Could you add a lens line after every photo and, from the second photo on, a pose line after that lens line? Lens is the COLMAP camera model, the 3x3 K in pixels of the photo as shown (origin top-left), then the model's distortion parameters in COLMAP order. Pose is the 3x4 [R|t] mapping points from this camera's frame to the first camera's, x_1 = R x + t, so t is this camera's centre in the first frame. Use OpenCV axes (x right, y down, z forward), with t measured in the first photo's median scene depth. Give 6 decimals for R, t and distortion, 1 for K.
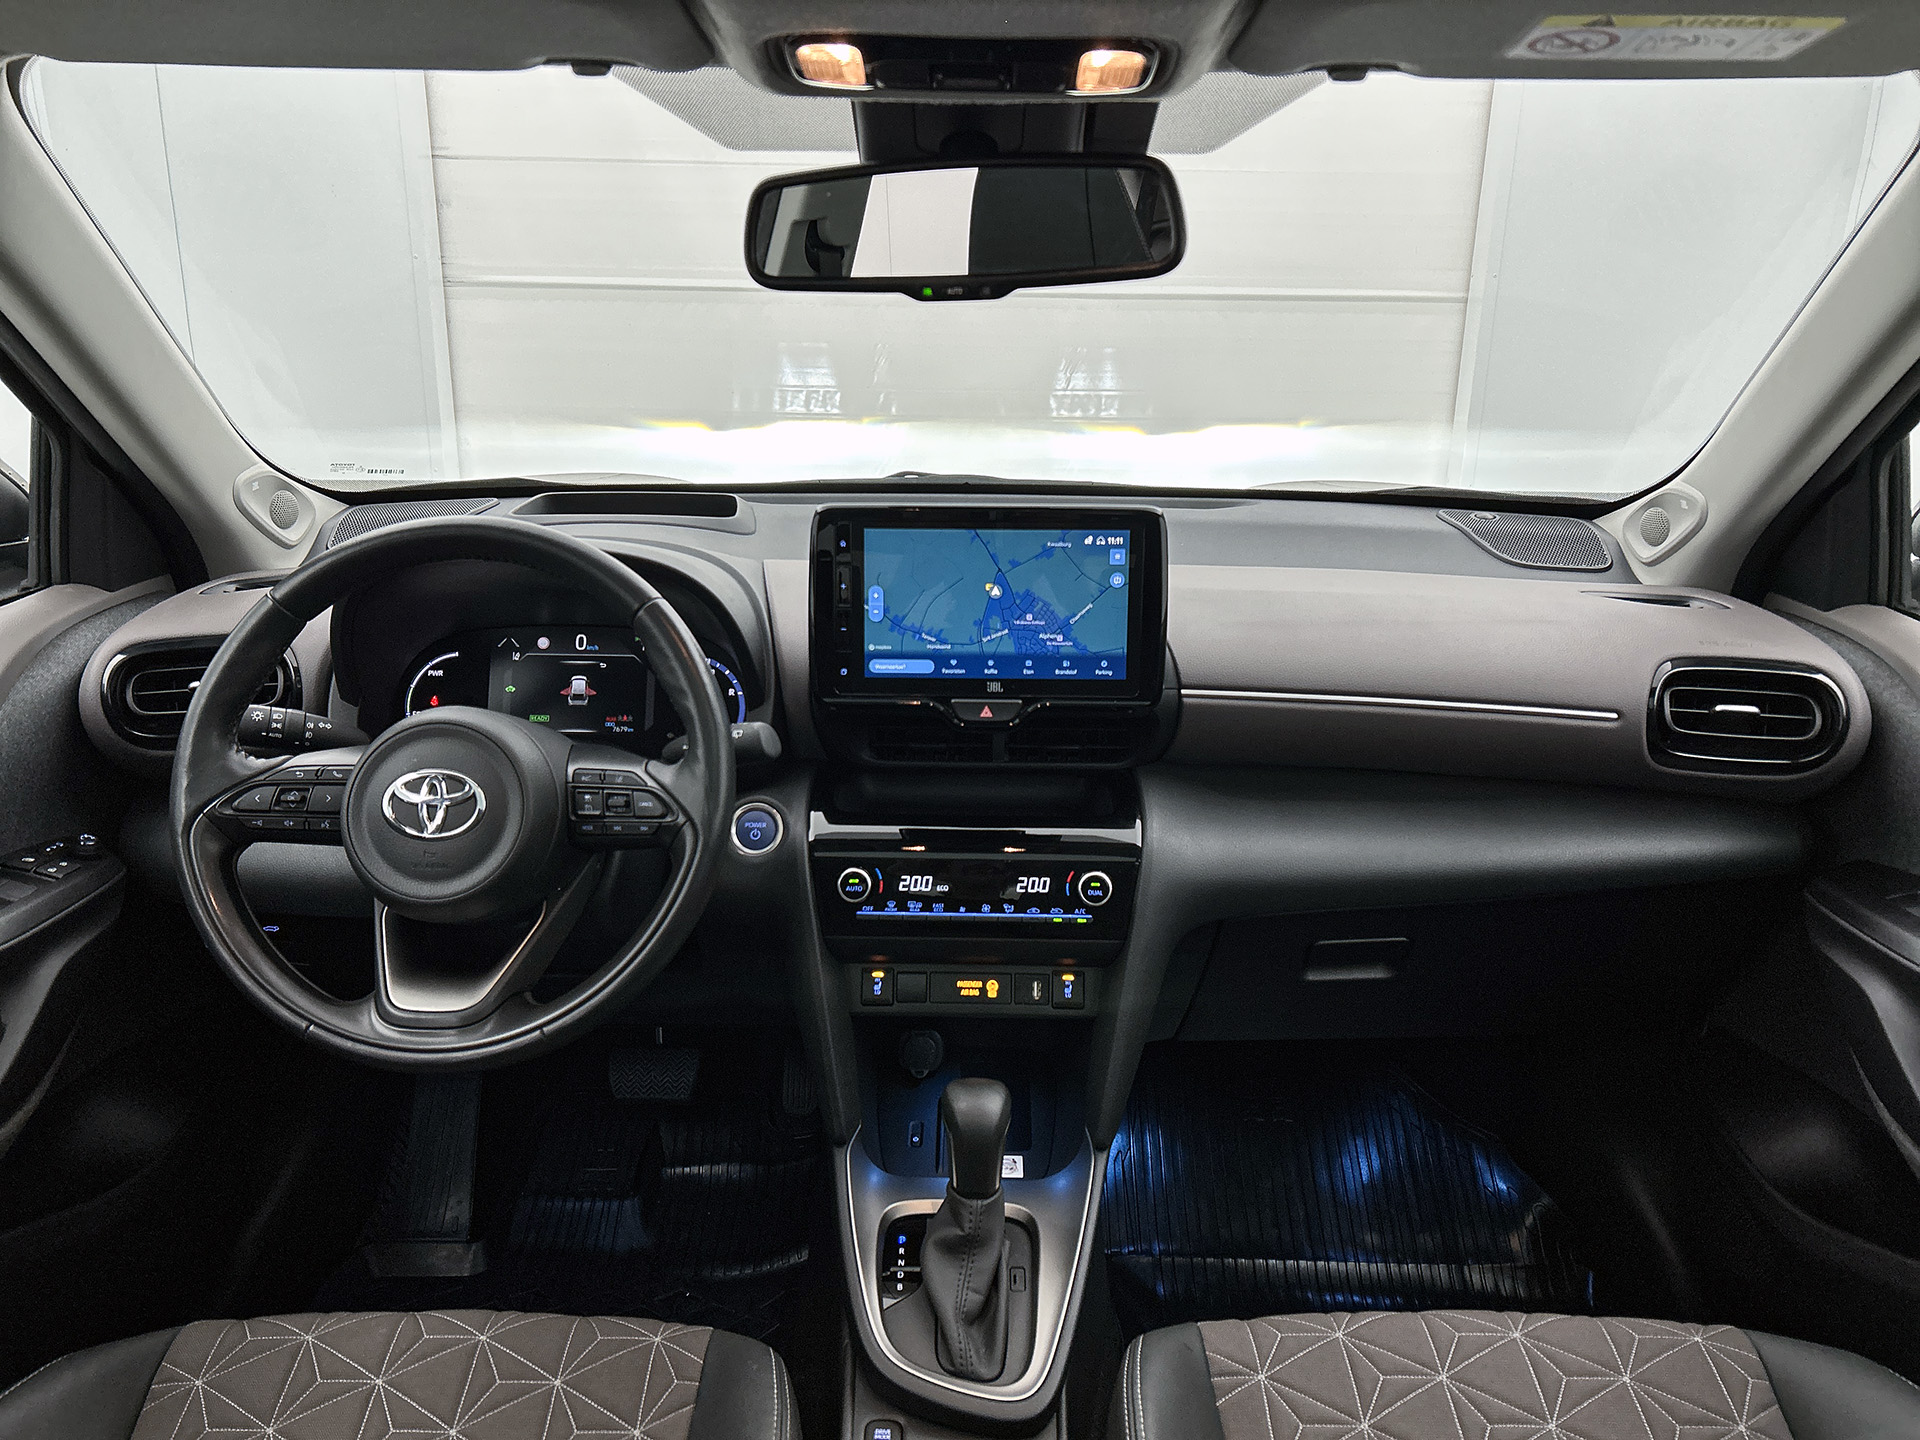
lens RADIAL K [[1445.5, 0, 952.5], [0, 1445.5, 720.8], [0, 0, 1]] dist [0.049276, -0.030973]
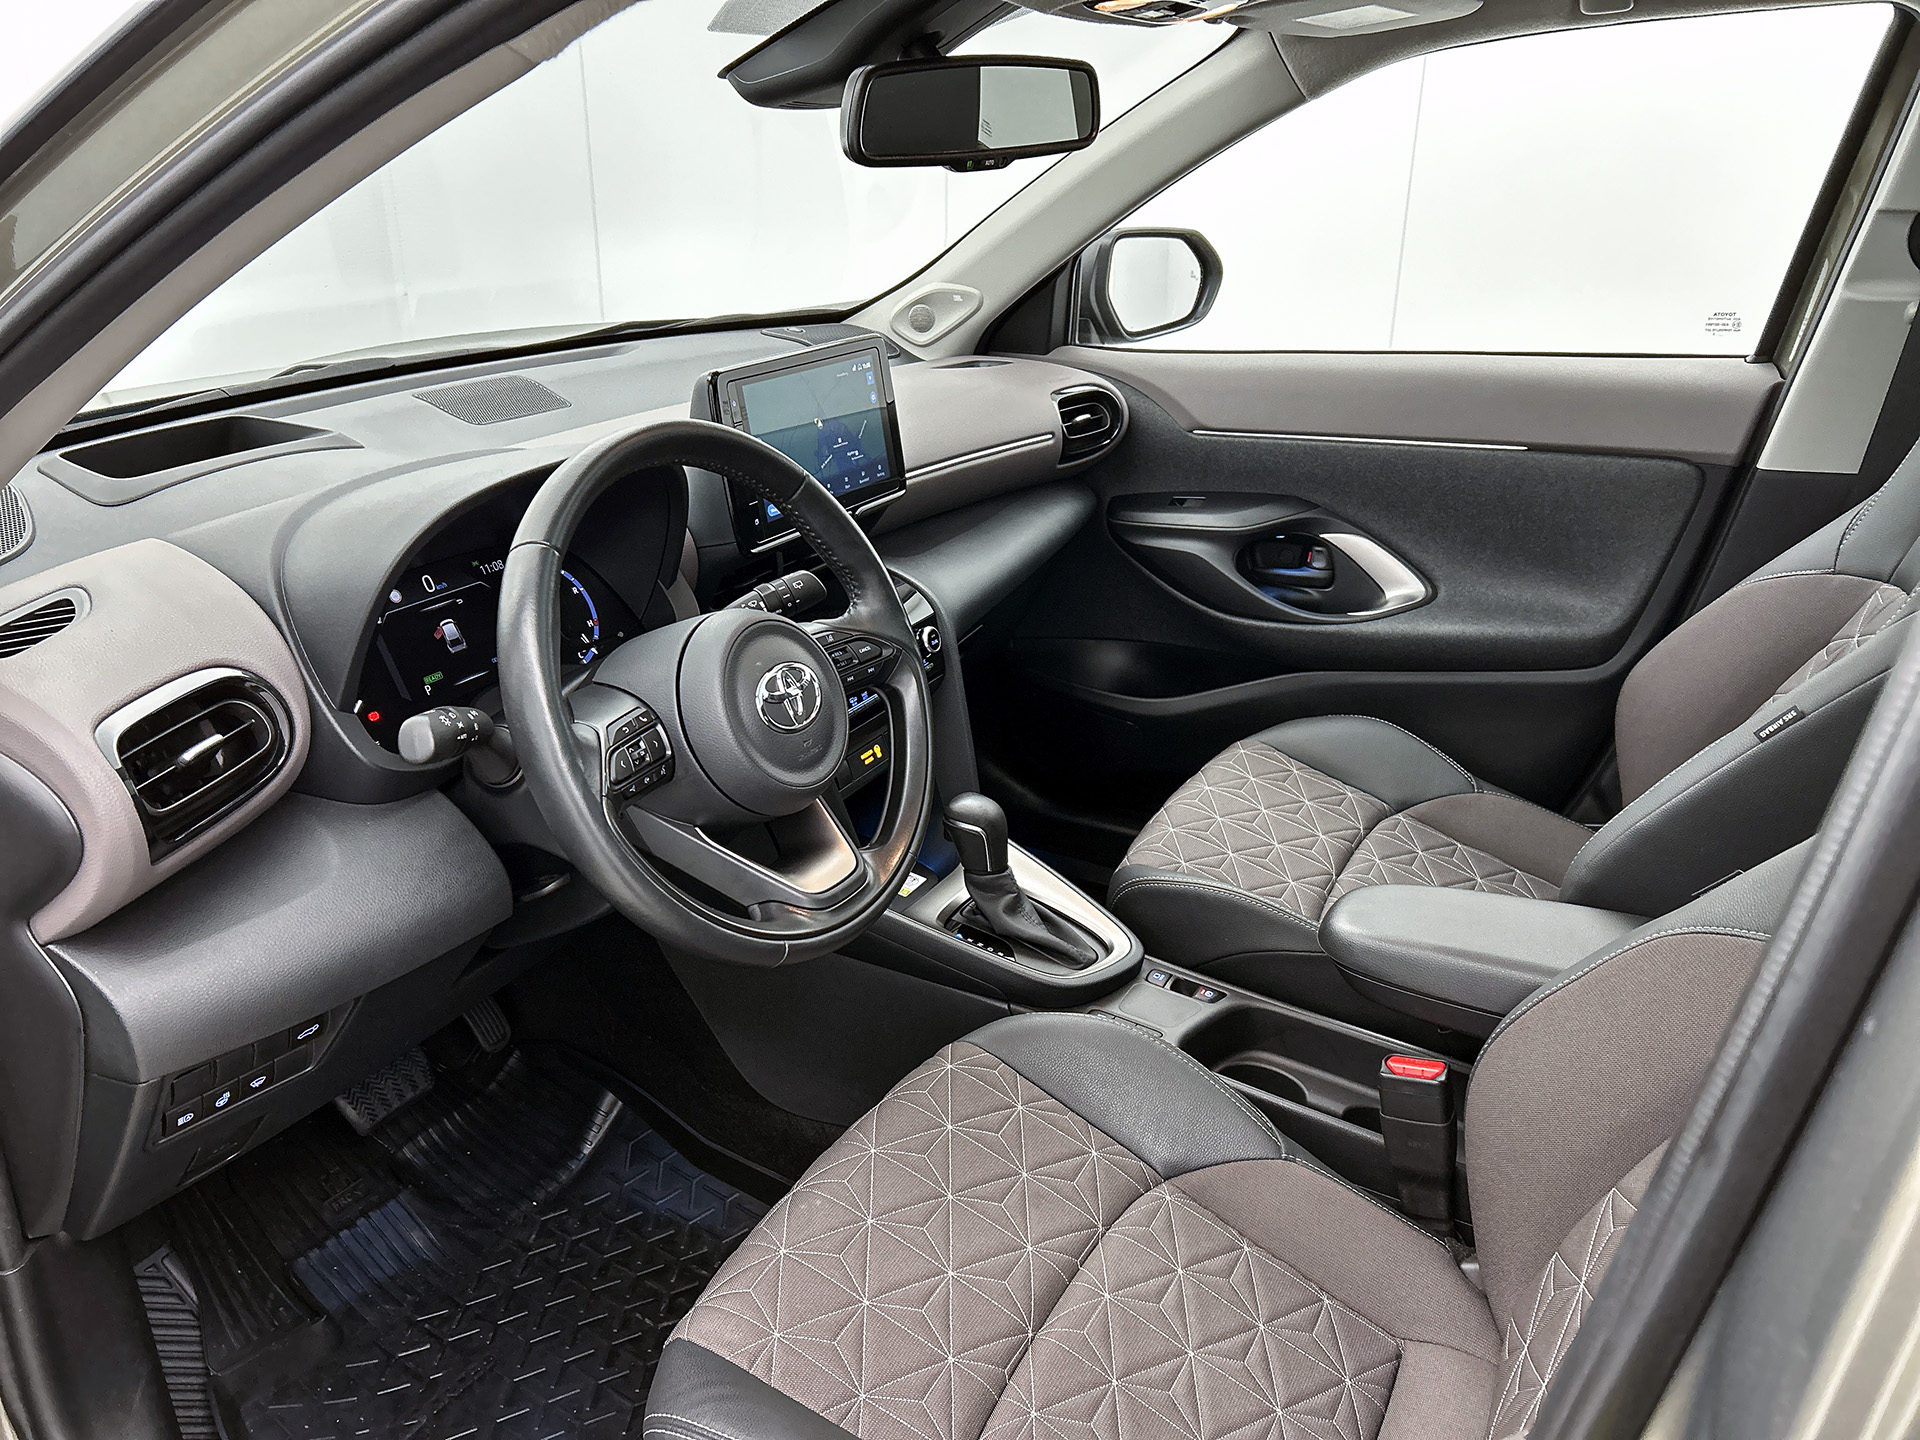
lens RADIAL K [[1445.5, 0, 954.7], [0, 1445.5, 712.8], [0, 0, 1]] dist [0.049276, -0.030973]
pose [[0.467752, -0.337309, 0.816964, -1.083622], [0.255814, 0.936419, 0.240164, -0.141148], [-0.846030, 0.096653, 0.524300, 0.358520]]
